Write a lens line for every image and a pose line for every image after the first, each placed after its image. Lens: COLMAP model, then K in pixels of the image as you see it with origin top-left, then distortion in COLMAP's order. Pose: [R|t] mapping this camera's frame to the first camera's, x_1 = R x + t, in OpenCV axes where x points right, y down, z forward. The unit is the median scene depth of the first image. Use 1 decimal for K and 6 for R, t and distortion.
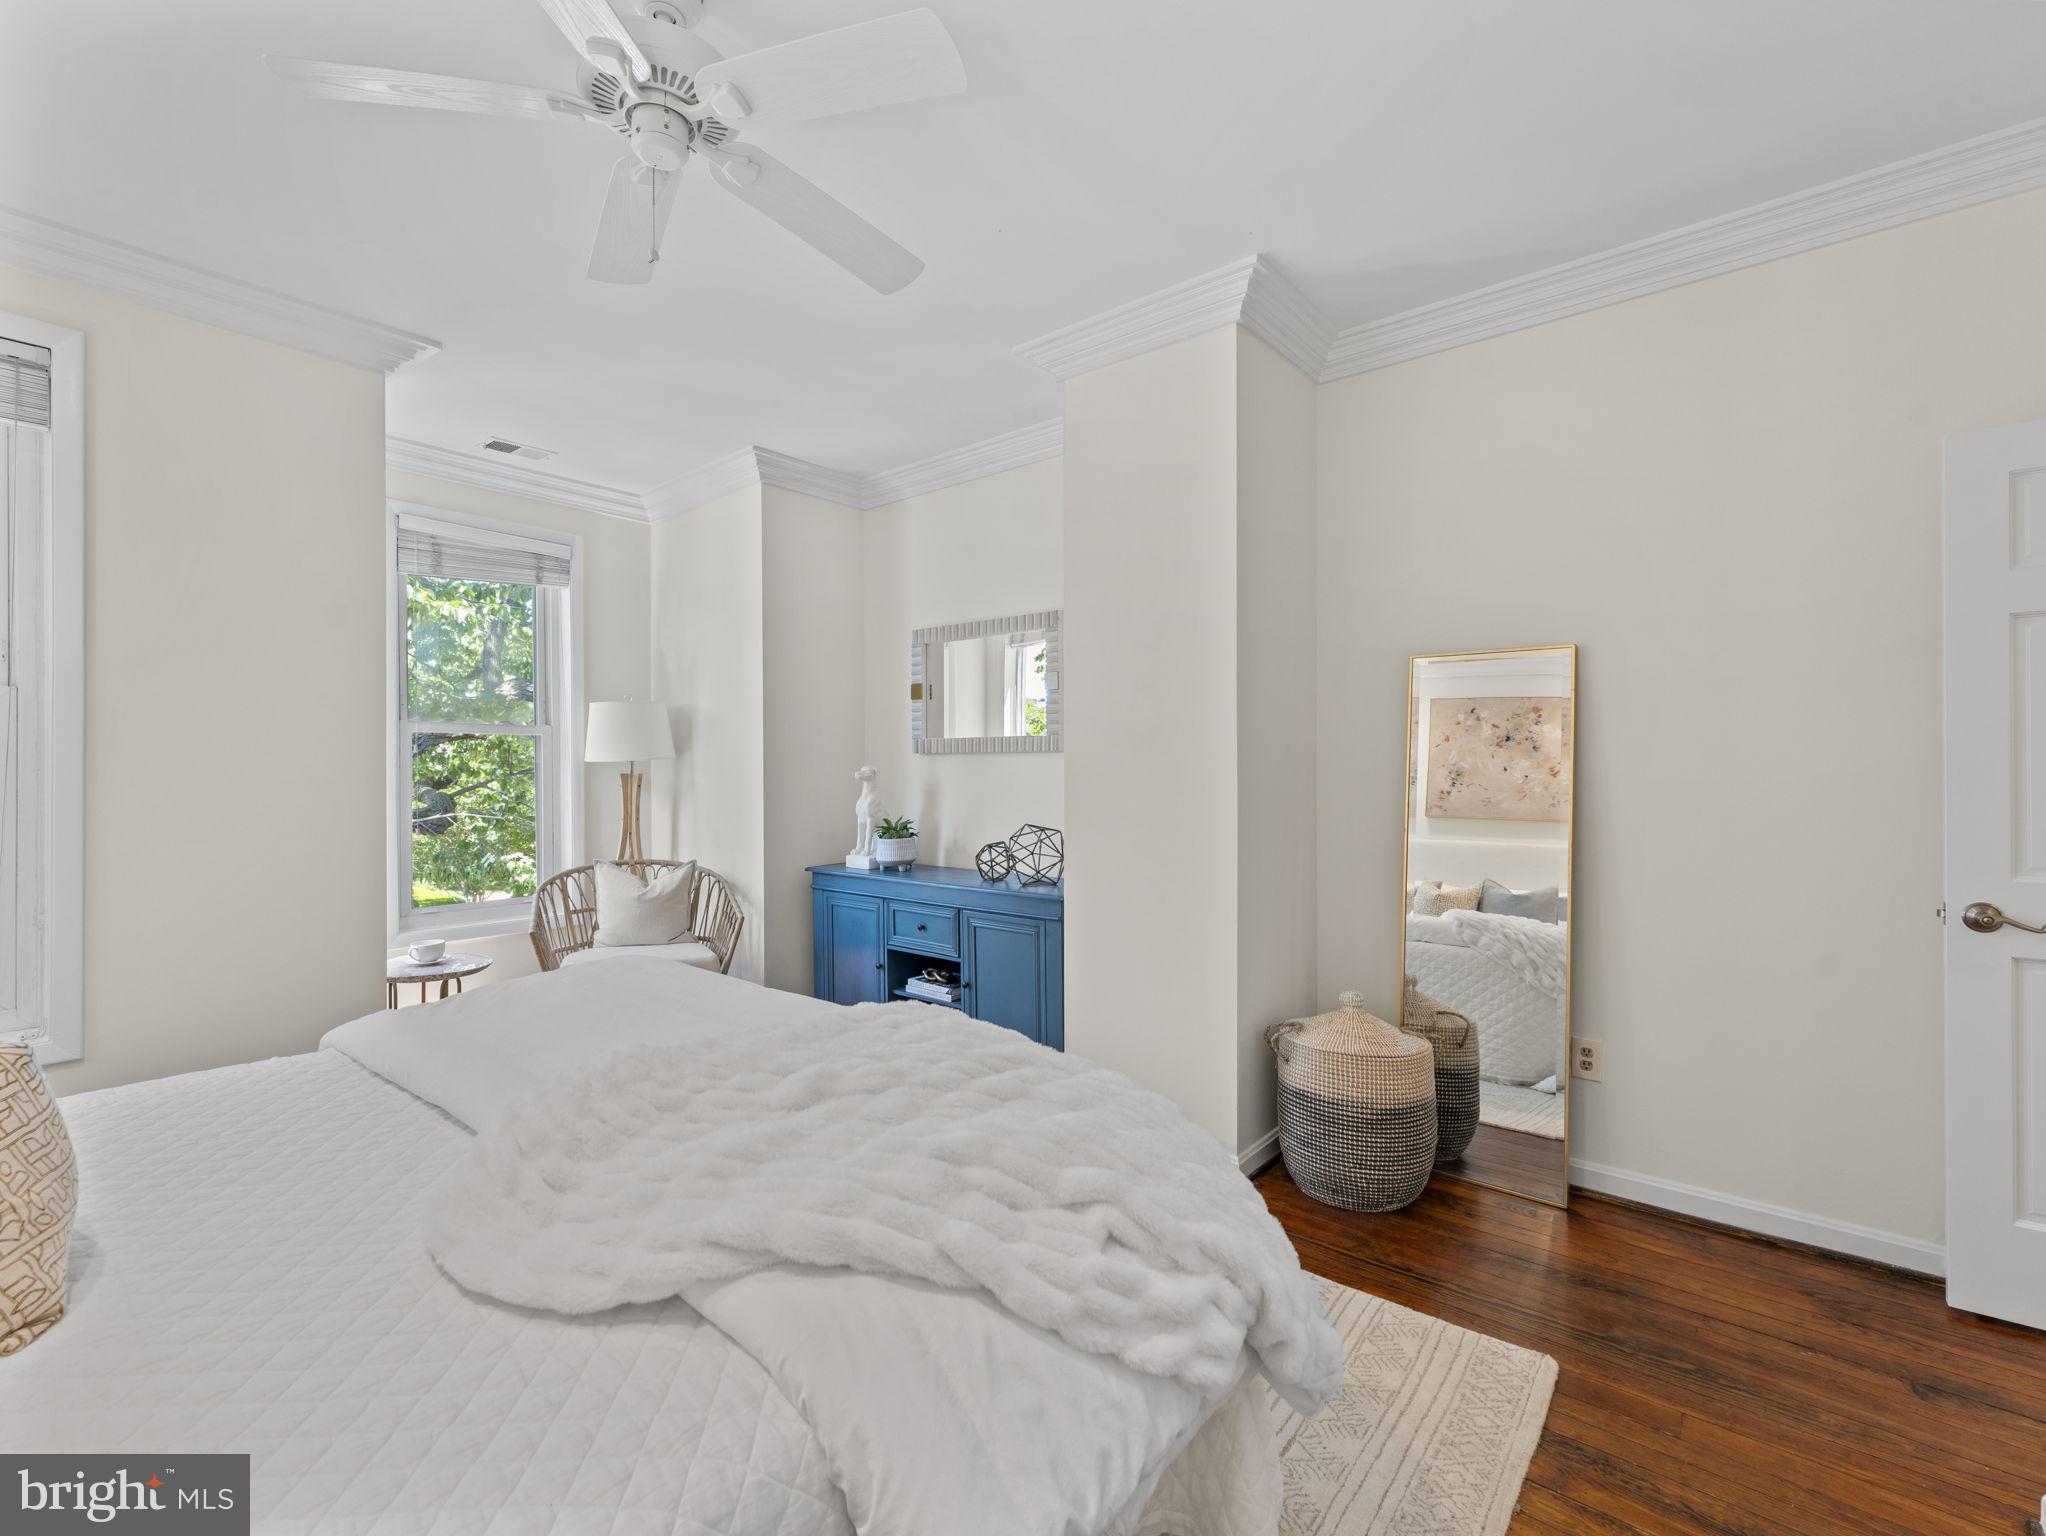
lens RADIAL K [[926.1, 0, 1024.7], [0, 926.1, 761.0], [0, 0, 1]] dist [0.001159, -0.000604]
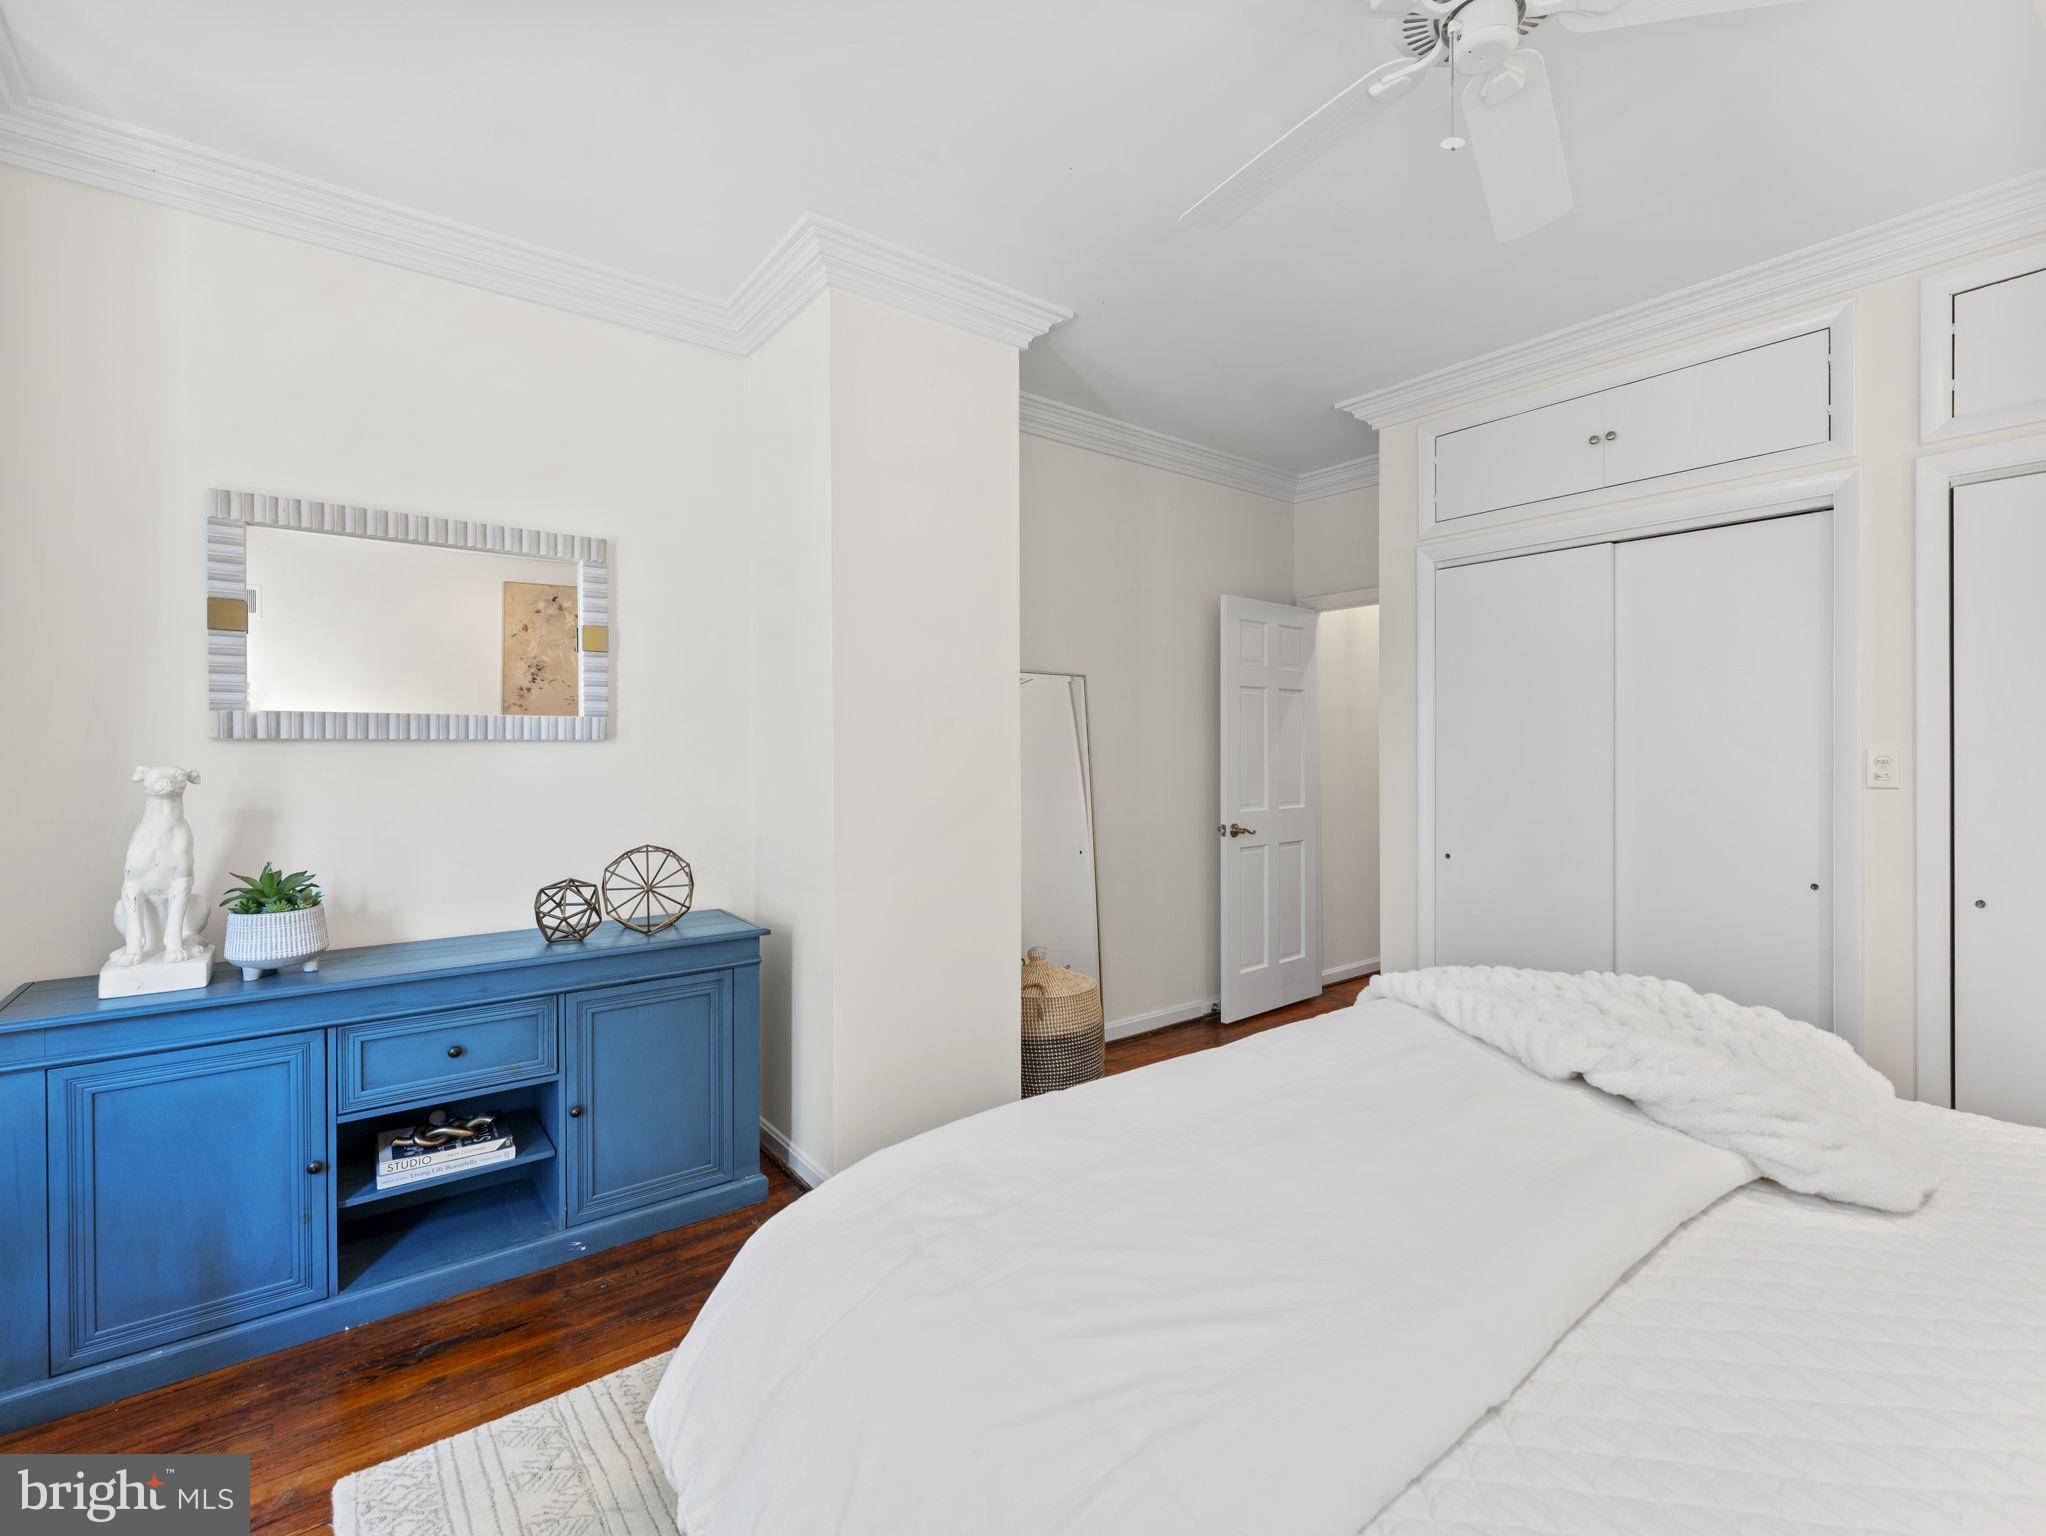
lens RADIAL K [[926.1, 0, 1024.7], [0, 926.1, 761.0], [0, 0, 1]] dist [0.001159, -0.000604]
pose [[0.211801, -0.003632, 0.977306, -0.570147], [0.003501, 0.999989, 0.002957, 0.003375], [-0.977307, 0.002795, 0.211811, 0.532297]]
